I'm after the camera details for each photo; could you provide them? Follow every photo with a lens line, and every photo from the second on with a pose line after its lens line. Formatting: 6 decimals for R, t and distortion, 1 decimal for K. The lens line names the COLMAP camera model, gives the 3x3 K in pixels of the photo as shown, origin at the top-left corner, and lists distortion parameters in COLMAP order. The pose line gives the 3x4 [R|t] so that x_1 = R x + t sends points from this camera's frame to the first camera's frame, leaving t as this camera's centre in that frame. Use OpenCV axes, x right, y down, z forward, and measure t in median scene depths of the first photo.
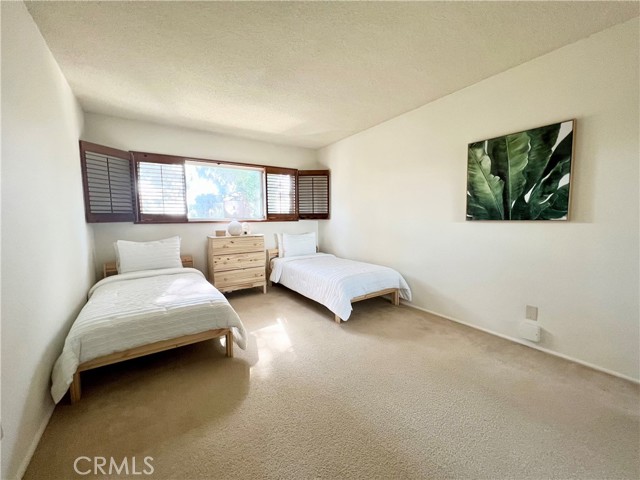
lens RADIAL K [[257.6, 0, 319.0], [0, 257.6, 237.8], [0, 0, 1]] dist [-0.002133, -0.000399]
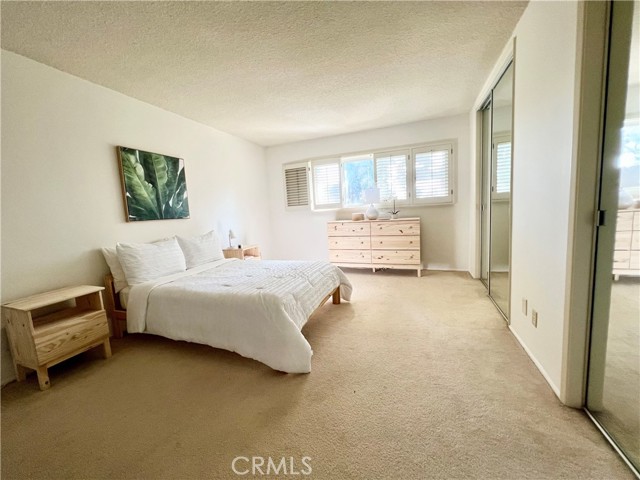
lens RADIAL K [[257.6, 0, 319.0], [0, 257.6, 237.8], [0, 0, 1]] dist [-0.002133, -0.000399]
pose [[-0.577911, -0.048411, 0.814663, -0.795487], [0.107092, 0.985108, 0.134510, -0.066984], [-0.809043, 0.164978, -0.564121, 1.106327]]
